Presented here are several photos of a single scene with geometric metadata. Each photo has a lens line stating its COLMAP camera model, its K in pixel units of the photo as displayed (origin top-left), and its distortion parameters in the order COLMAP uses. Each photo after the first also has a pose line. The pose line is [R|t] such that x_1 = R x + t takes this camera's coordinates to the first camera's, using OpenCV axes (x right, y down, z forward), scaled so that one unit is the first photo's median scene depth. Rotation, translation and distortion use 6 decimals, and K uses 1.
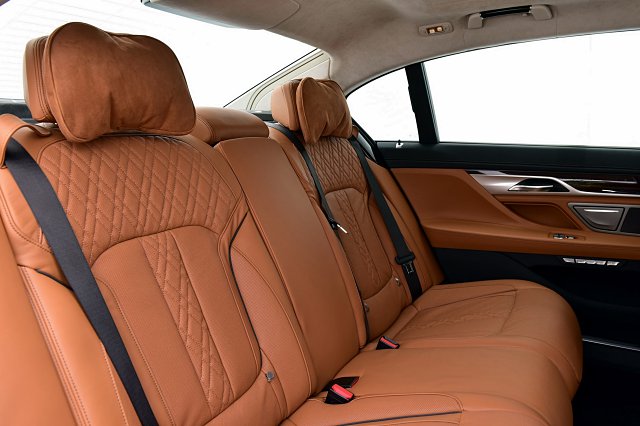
lens RADIAL K [[515.9, 0, 320.0], [0, 515.9, 213.6], [0, 0, 1]] dist [-0.006806, -0.004384]
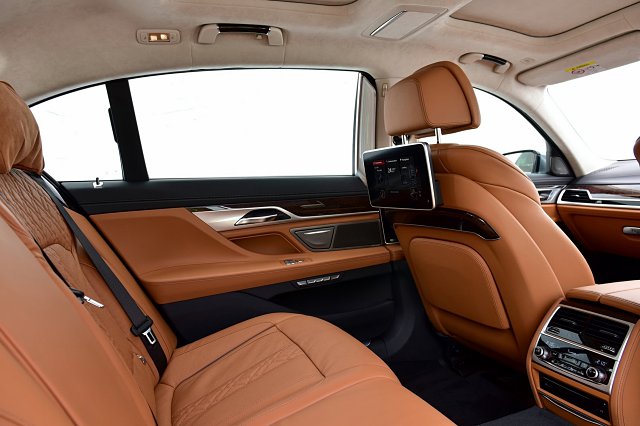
lens RADIAL K [[435.6, 0, 320.4], [0, 435.6, 212.1], [0, 0, 1]] dist [0.009015, -0.009221]
pose [[0.637905, -0.078462, 0.766107, -0.151535], [0.175405, 0.983452, -0.045330, -0.004036], [-0.749873, 0.163295, 0.641112, 0.365222]]
